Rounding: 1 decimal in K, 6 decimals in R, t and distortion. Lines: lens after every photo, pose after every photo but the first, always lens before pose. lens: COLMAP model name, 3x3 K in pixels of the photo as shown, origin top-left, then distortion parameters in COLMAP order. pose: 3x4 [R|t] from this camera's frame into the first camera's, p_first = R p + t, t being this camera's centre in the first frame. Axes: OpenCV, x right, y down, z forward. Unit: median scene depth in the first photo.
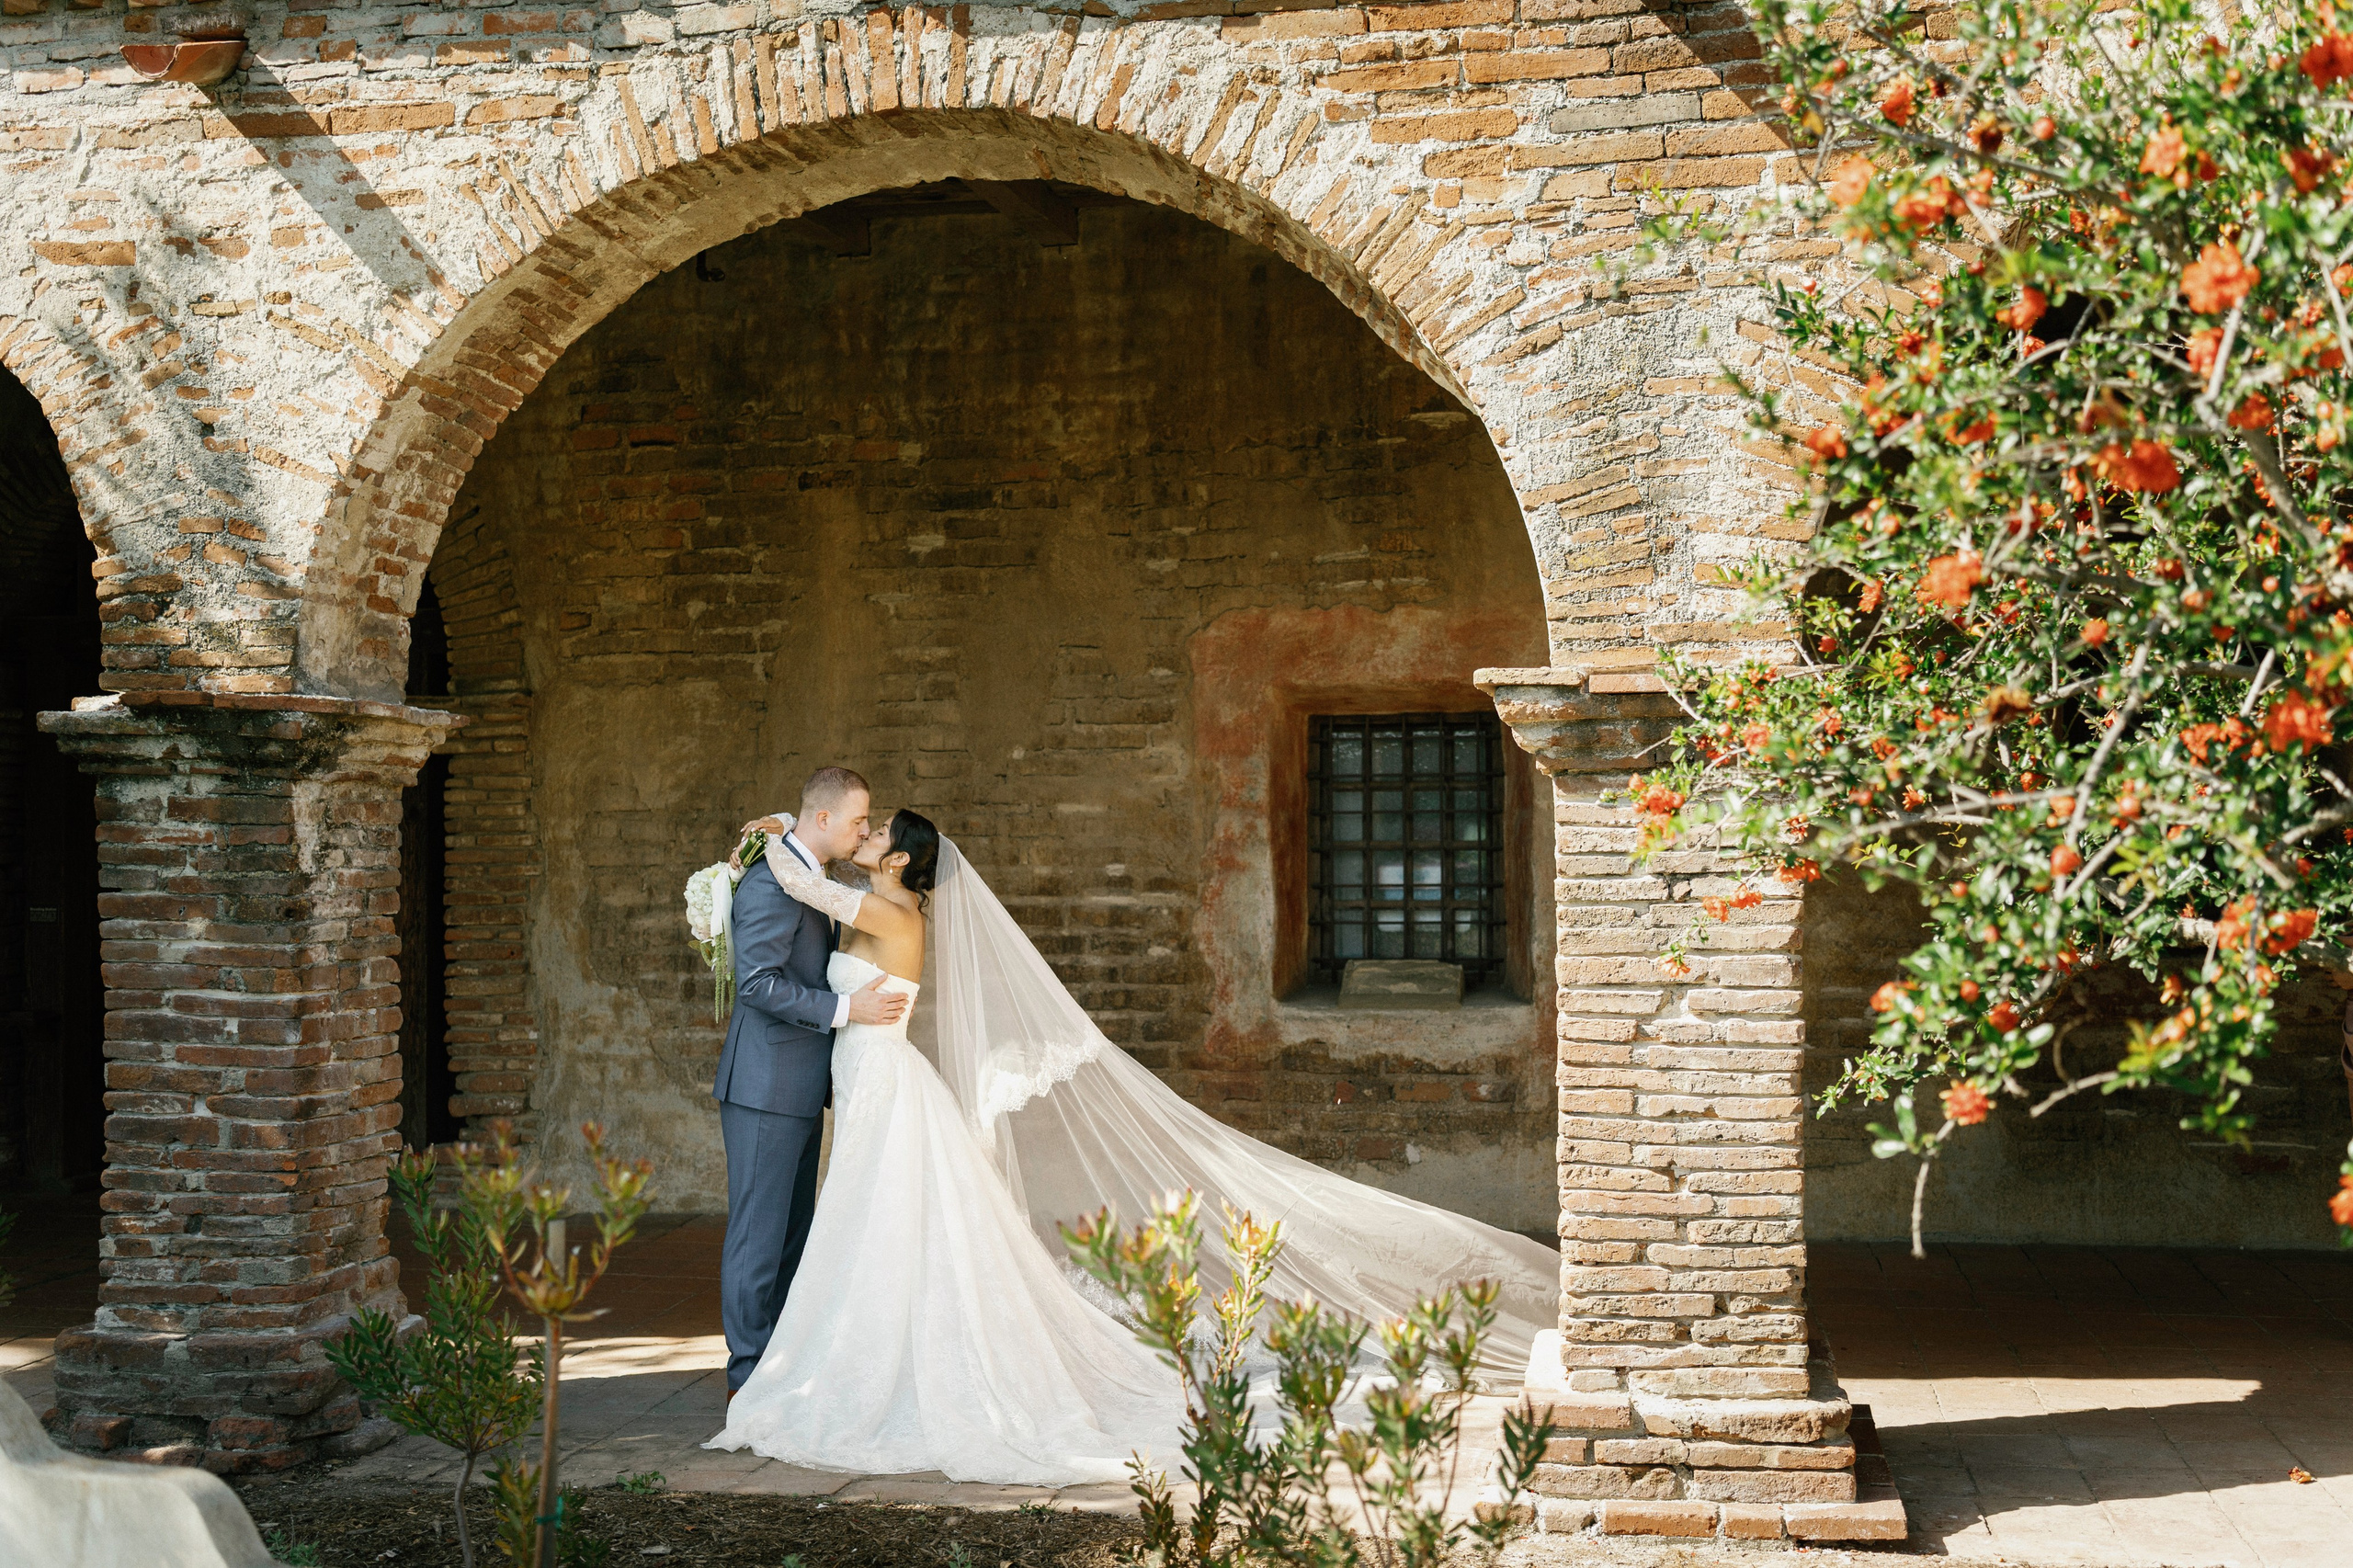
lens RADIAL K [[2384.0, 0, 1129.2], [0, 2384.0, 914.5], [0, 0, 1]] dist [-0.001300, 0.008949]
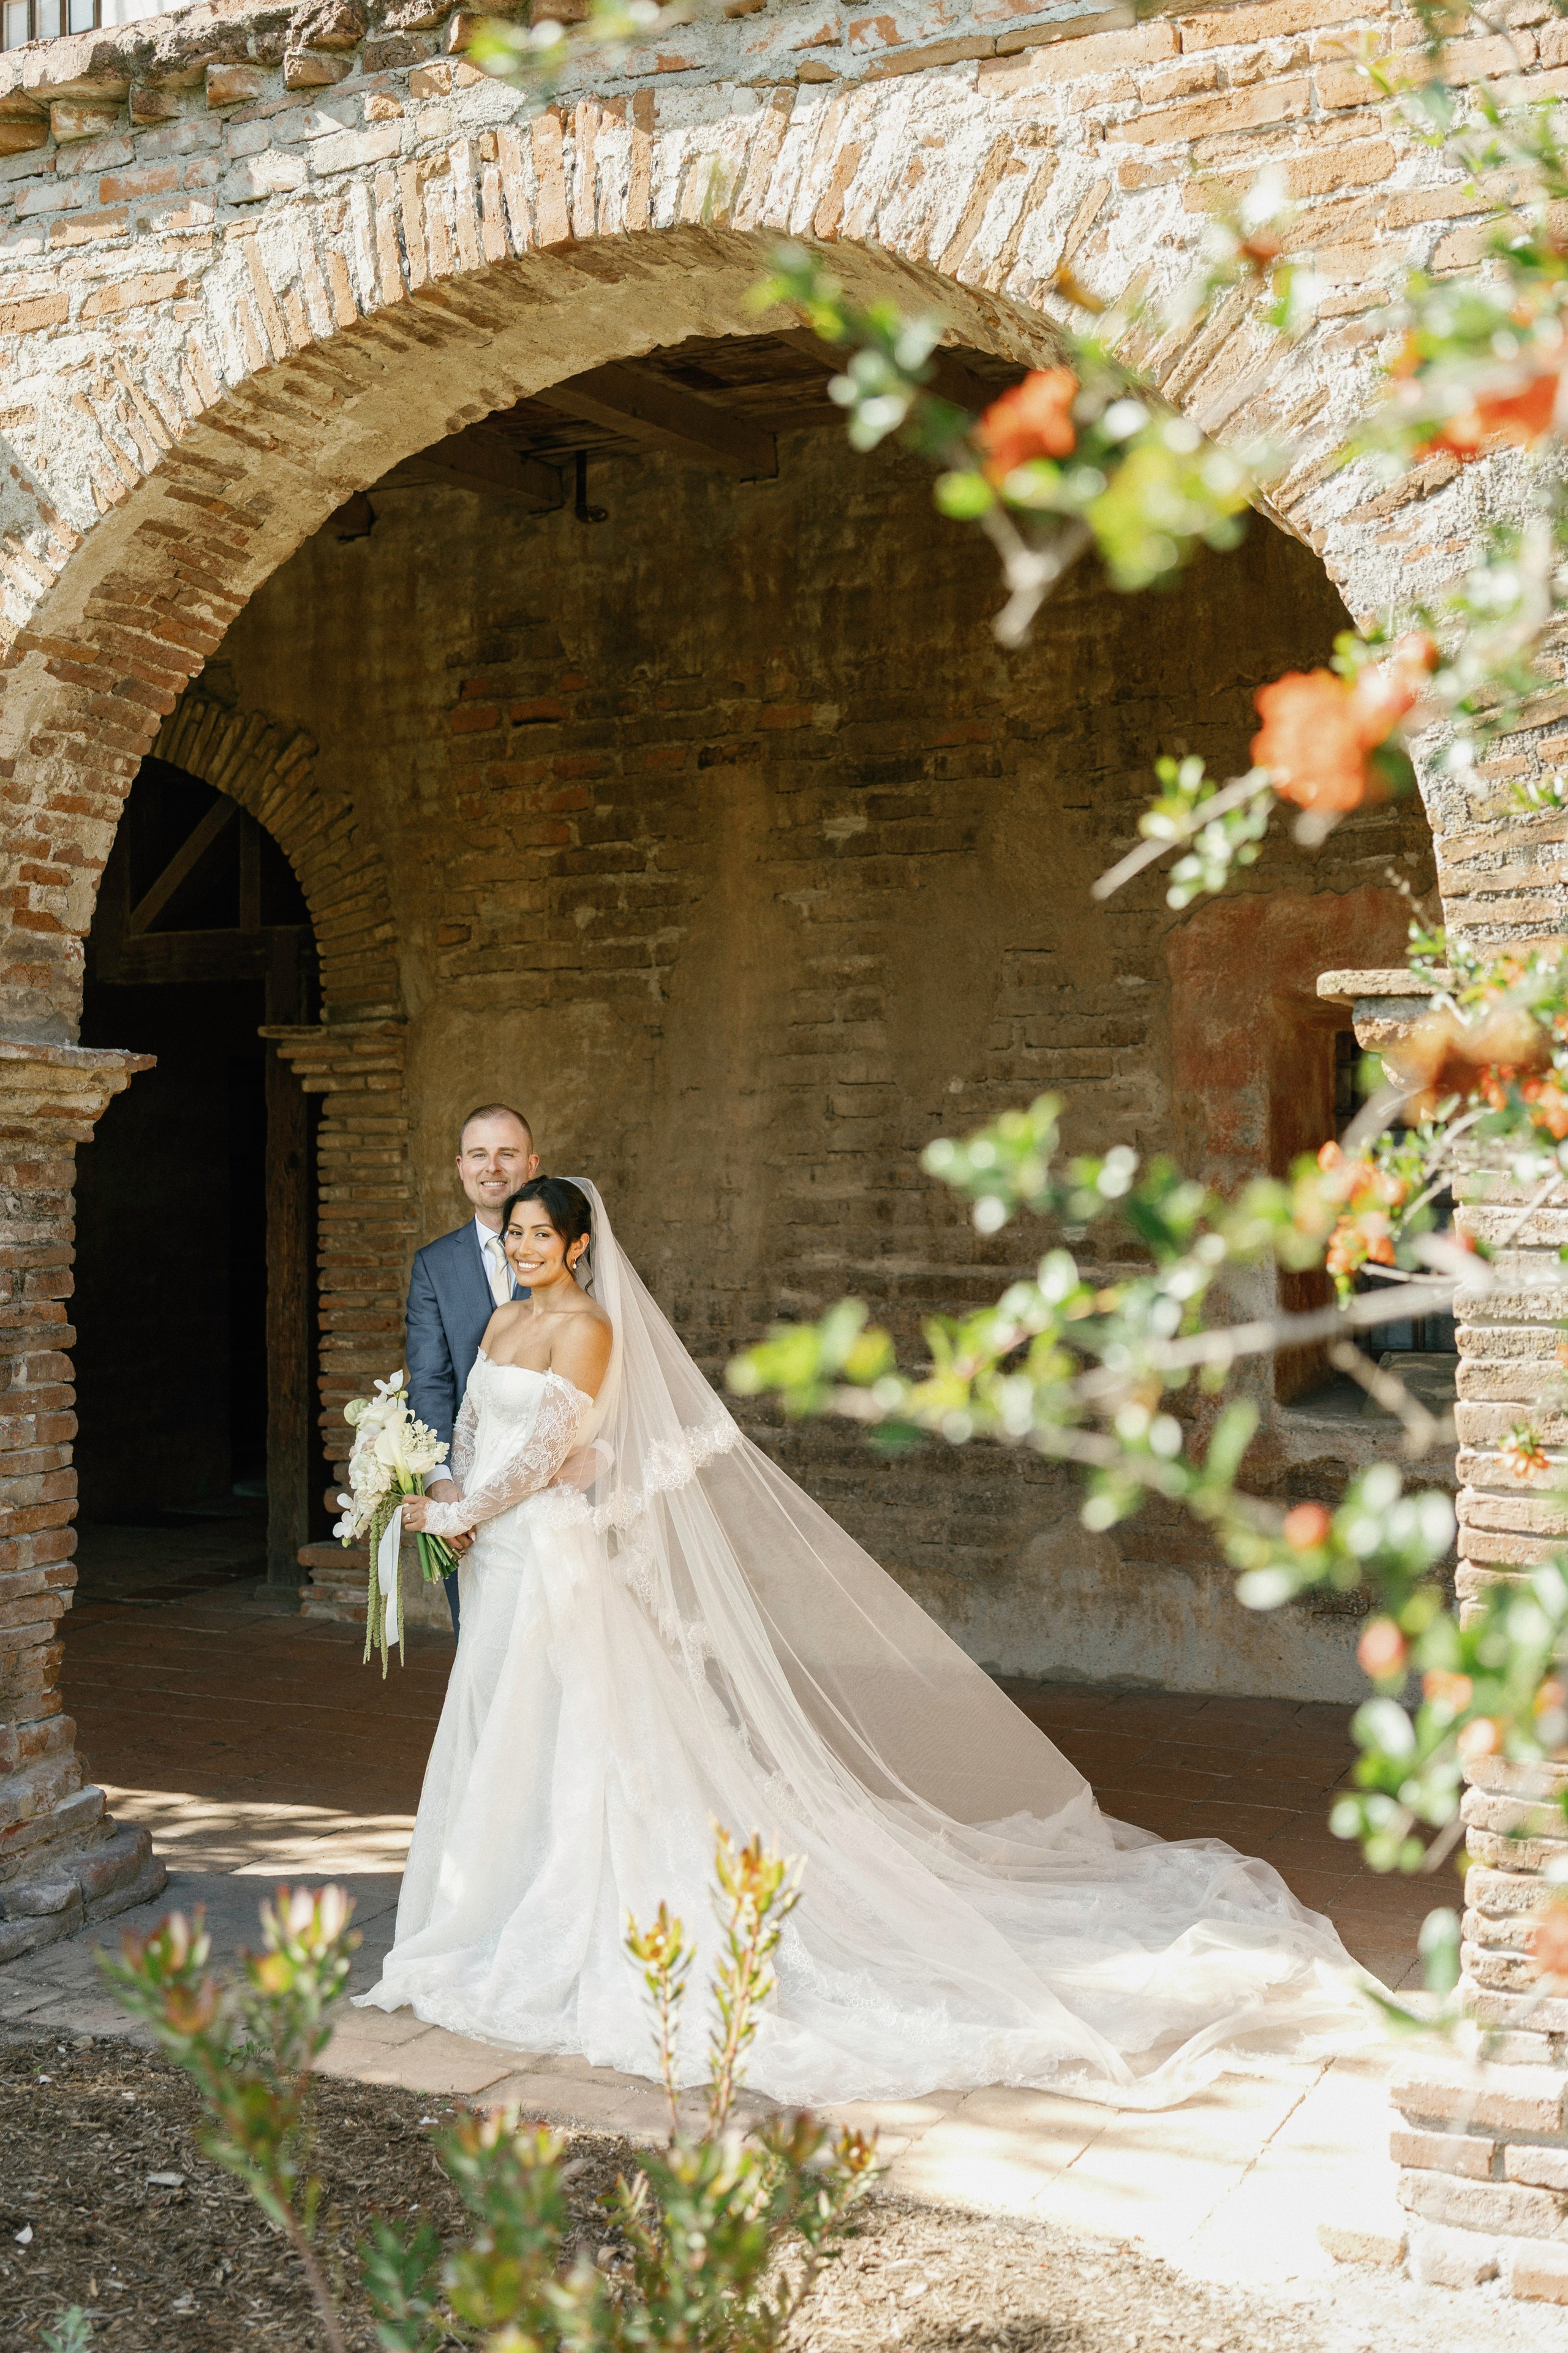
lens RADIAL K [[2512.2, 0, 753.9], [0, 2512.2, 1201.1], [0, 0, 1]] dist [-0.003194, 0.018974]
pose [[0.963804, 0.002349, -0.266602, 0.166798], [-0.005997, 0.999899, -0.012868, -0.026532], [0.266544, 0.014001, 0.963721, 0.256136]]
